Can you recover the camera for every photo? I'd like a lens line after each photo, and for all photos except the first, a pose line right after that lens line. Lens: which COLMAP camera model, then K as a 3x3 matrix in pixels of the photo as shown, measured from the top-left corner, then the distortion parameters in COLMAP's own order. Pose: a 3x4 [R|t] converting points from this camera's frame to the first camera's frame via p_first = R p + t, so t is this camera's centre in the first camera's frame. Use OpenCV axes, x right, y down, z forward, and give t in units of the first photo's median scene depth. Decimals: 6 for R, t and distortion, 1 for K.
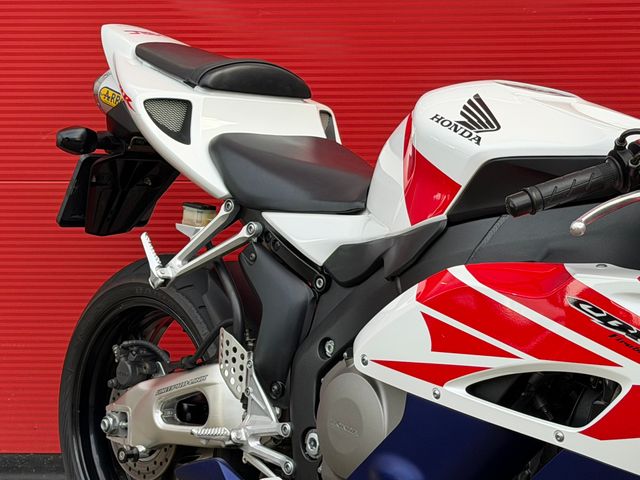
lens RADIAL K [[1615.2, 0, 320.0], [0, 1615.2, 240.0], [0, 0, 1]] dist [0.150851, 0.528297]
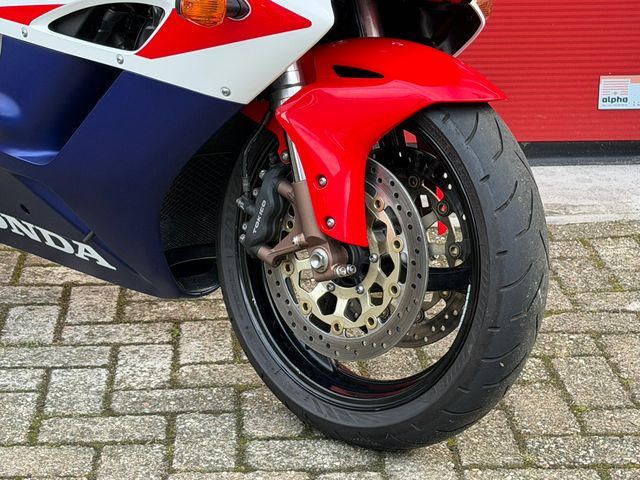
lens RADIAL K [[1626.1, 0, 320.0], [0, 1626.1, 240.0], [0, 0, 1]] dist [0.099837, 0.448304]
pose [[0.993295, -0.025425, 0.112776, 0.134988], [0.010923, 0.991793, 0.127390, 0.088973], [-0.115089, -0.125304, 0.985420, -0.160420]]
